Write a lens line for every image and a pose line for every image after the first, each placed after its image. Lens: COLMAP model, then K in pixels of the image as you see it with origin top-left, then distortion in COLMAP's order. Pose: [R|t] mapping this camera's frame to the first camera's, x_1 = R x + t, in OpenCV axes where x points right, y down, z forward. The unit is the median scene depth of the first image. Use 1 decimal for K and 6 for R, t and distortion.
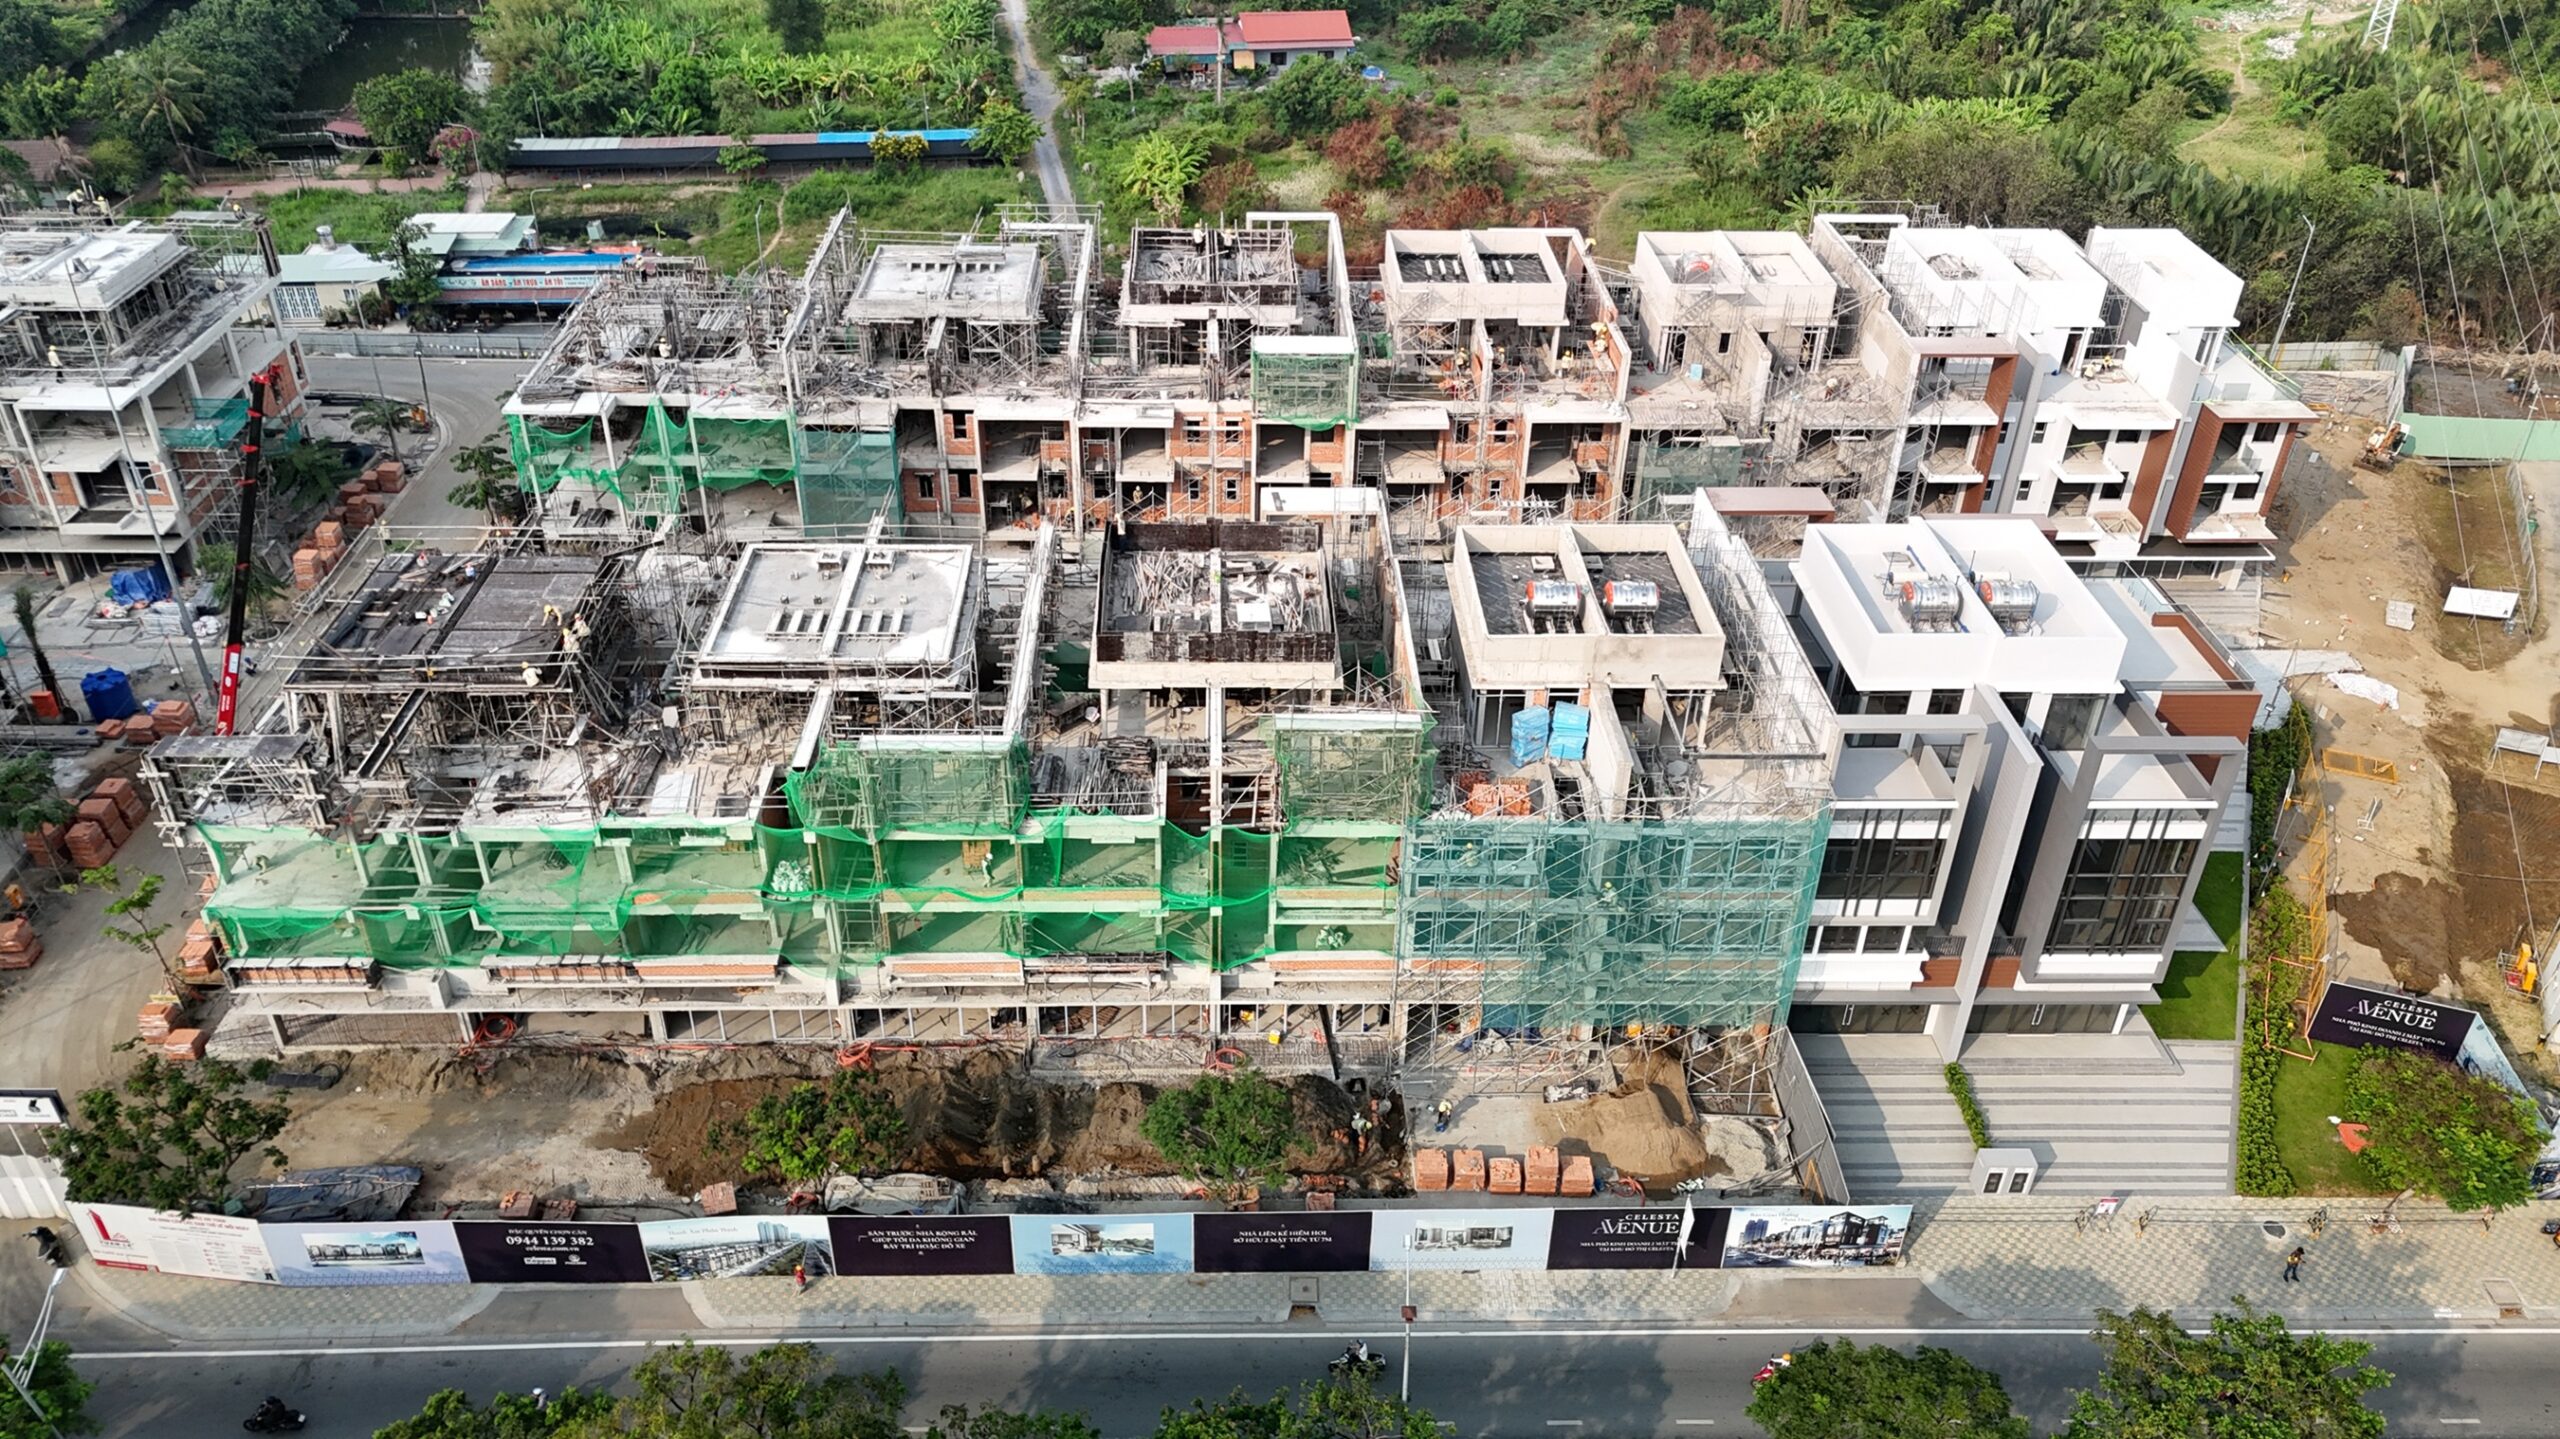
lens RADIAL K [[1904.9, 0, 1270.6], [0, 1904.9, 710.5], [0, 0, 1]] dist [0.006709, -0.003358]
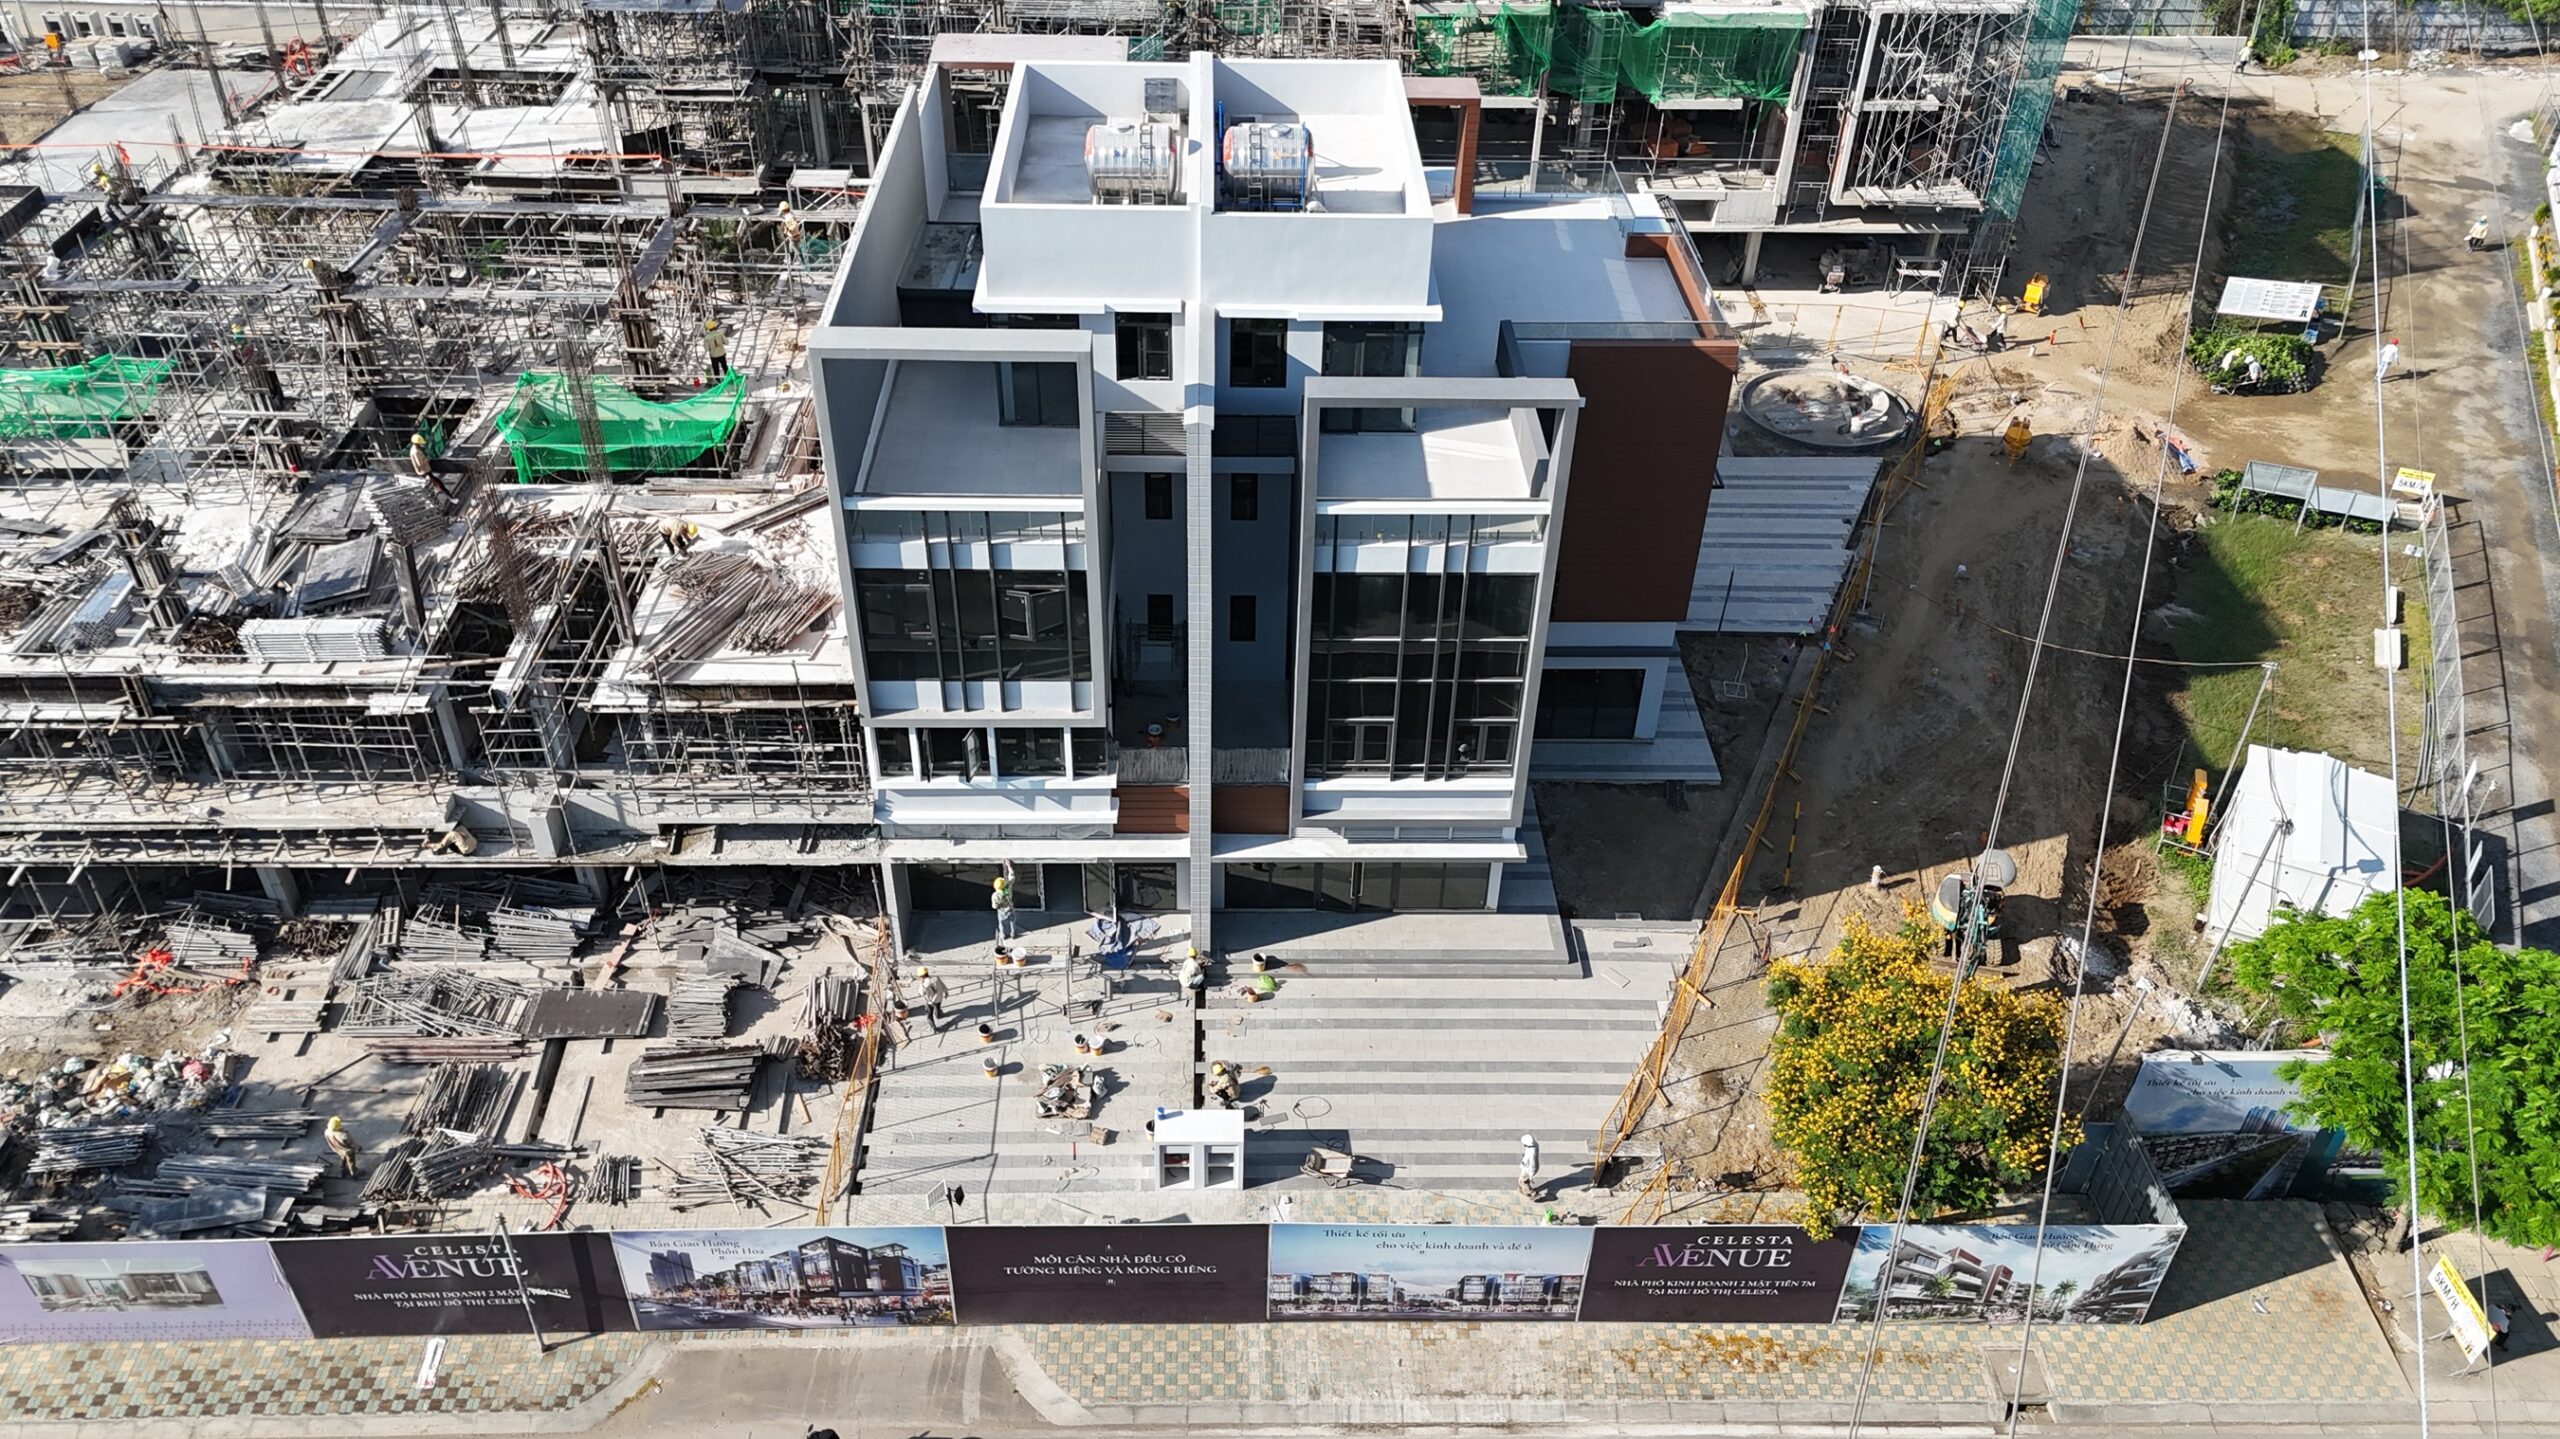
lens RADIAL K [[1879.2, 0, 1311.5], [0, 1879.2, 722.8], [0, 0, 1]] dist [0.036809, 0.002763]
pose [[0.999826, 0.004421, 0.018097, 0.389545], [-0.005984, 0.996169, 0.087244, 0.059818], [-0.017642, -0.087337, 0.996023, 0.421618]]
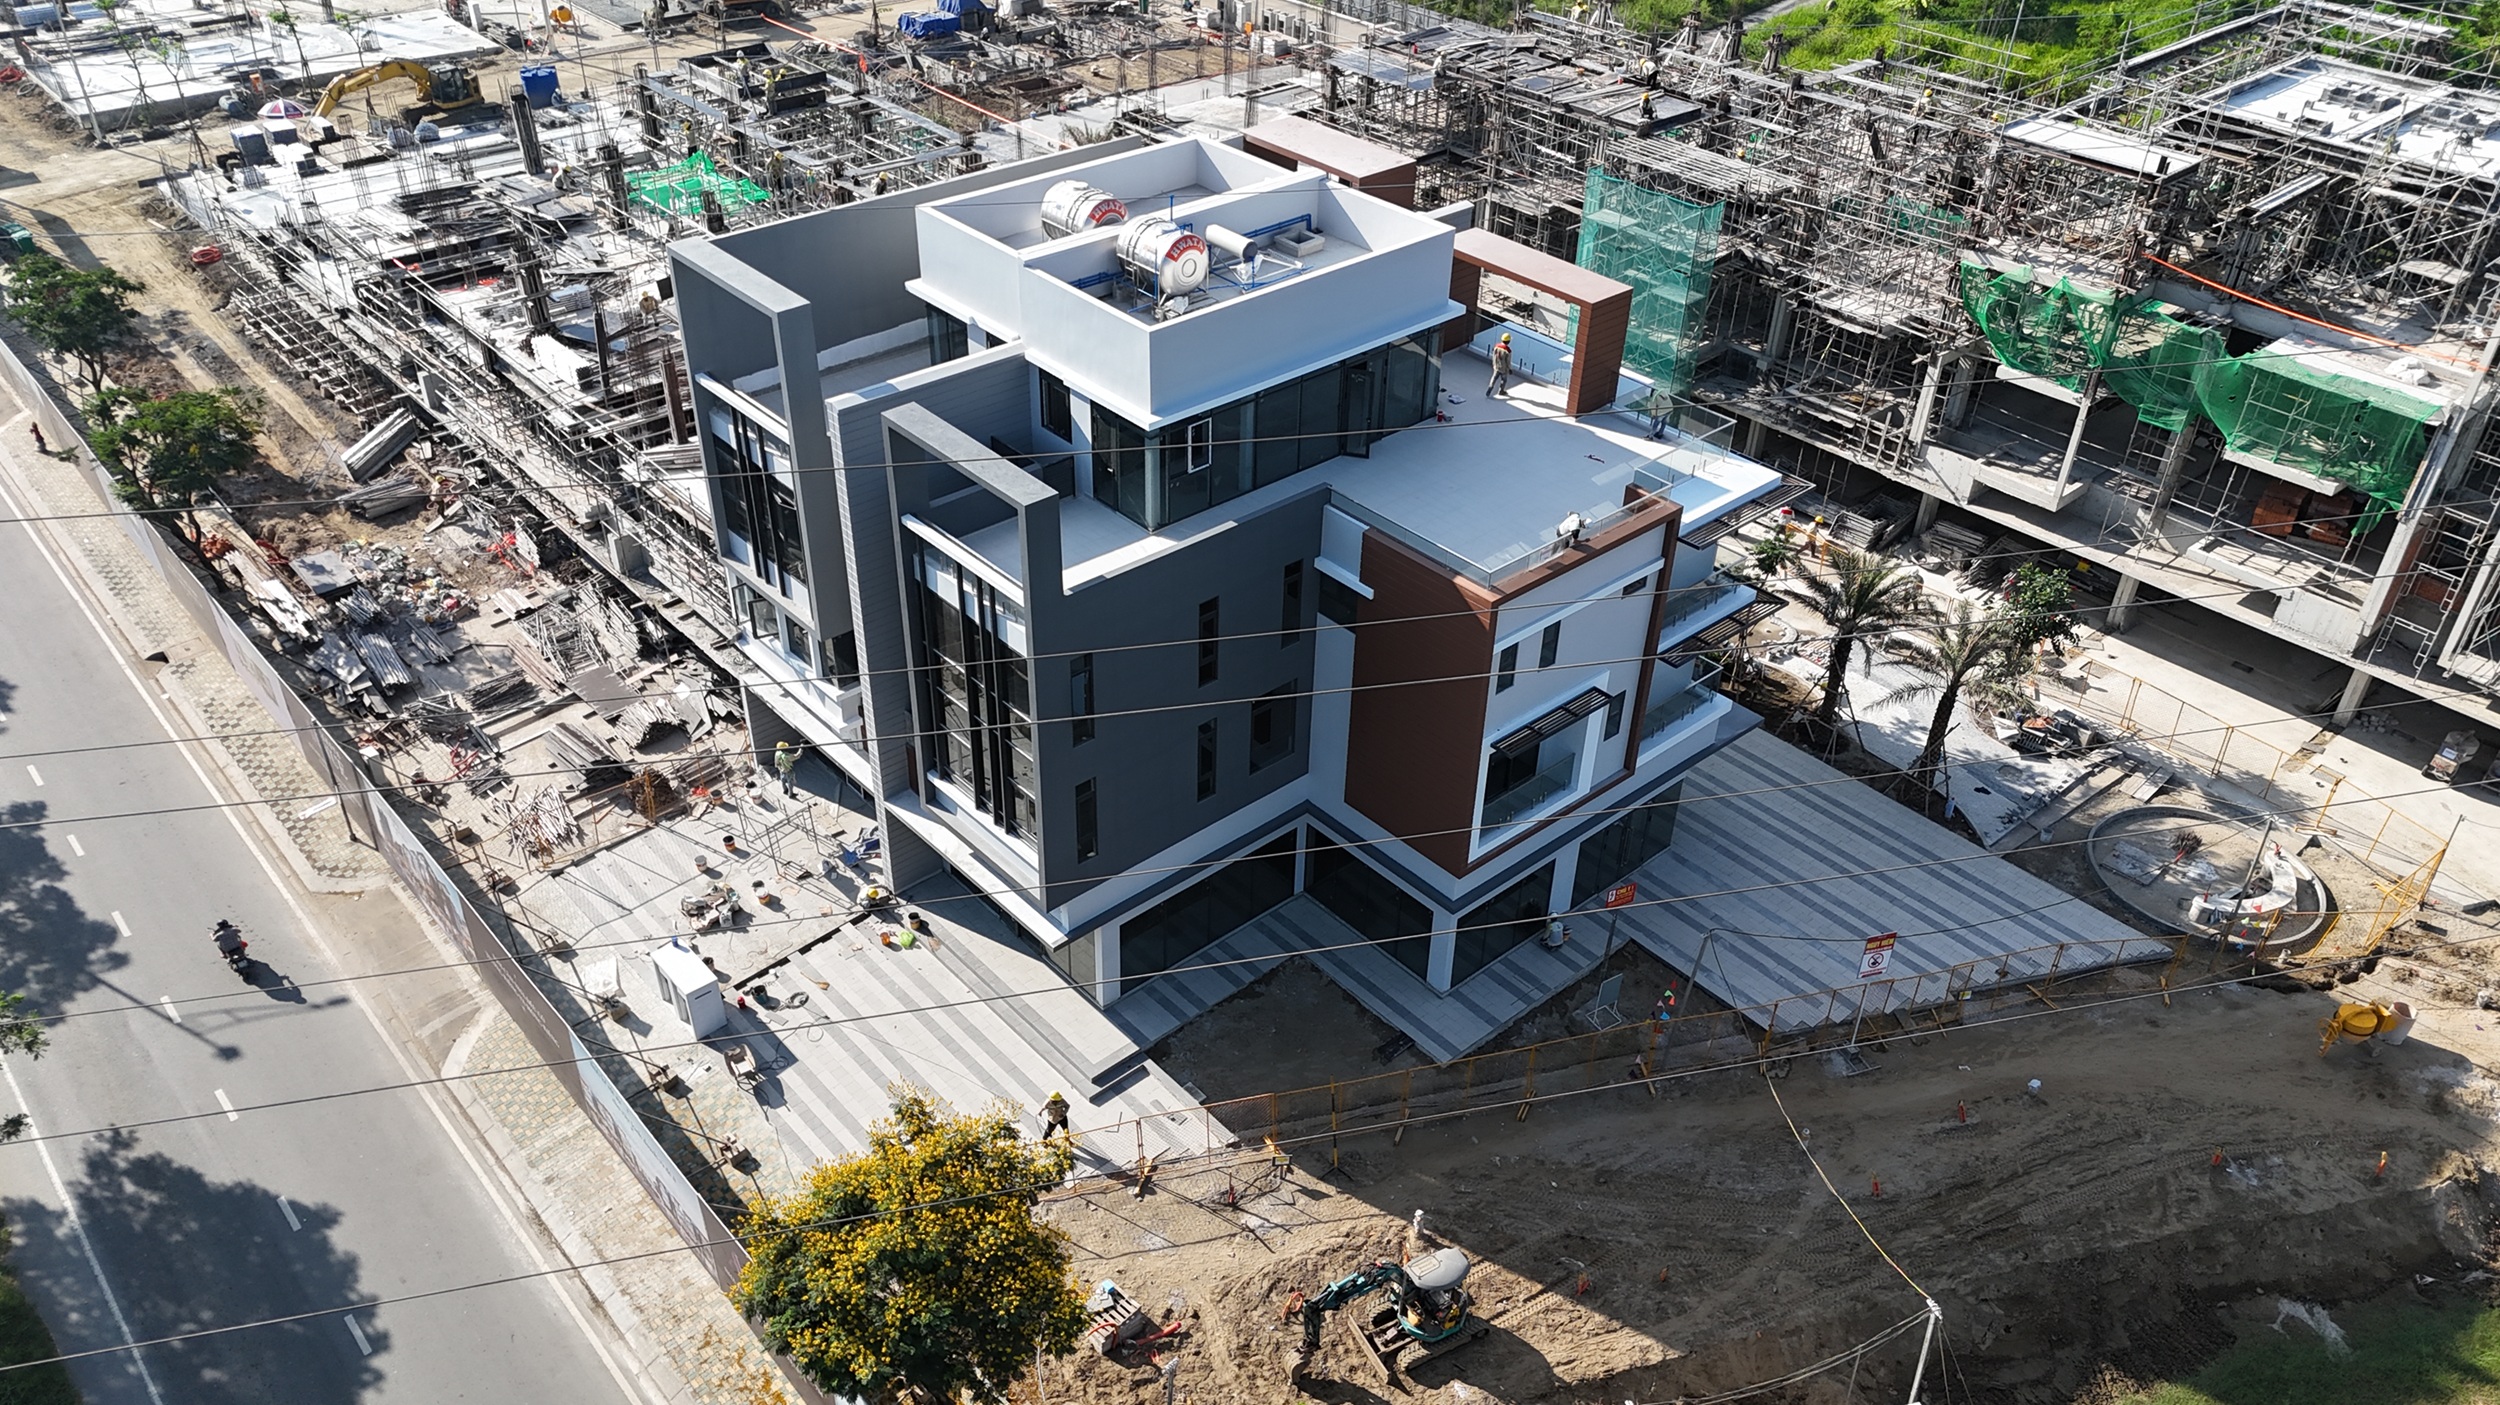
lens RADIAL K [[1860.3, 0, 1240.8], [0, 1860.3, 693.7], [0, 0, 1]] dist [0.006709, -0.003358]
pose [[0.647043, 0.436525, -0.625125, 0.836400], [-0.421204, 0.888071, 0.184167, -0.052899], [0.635549, 0.144141, 0.758486, 0.577260]]
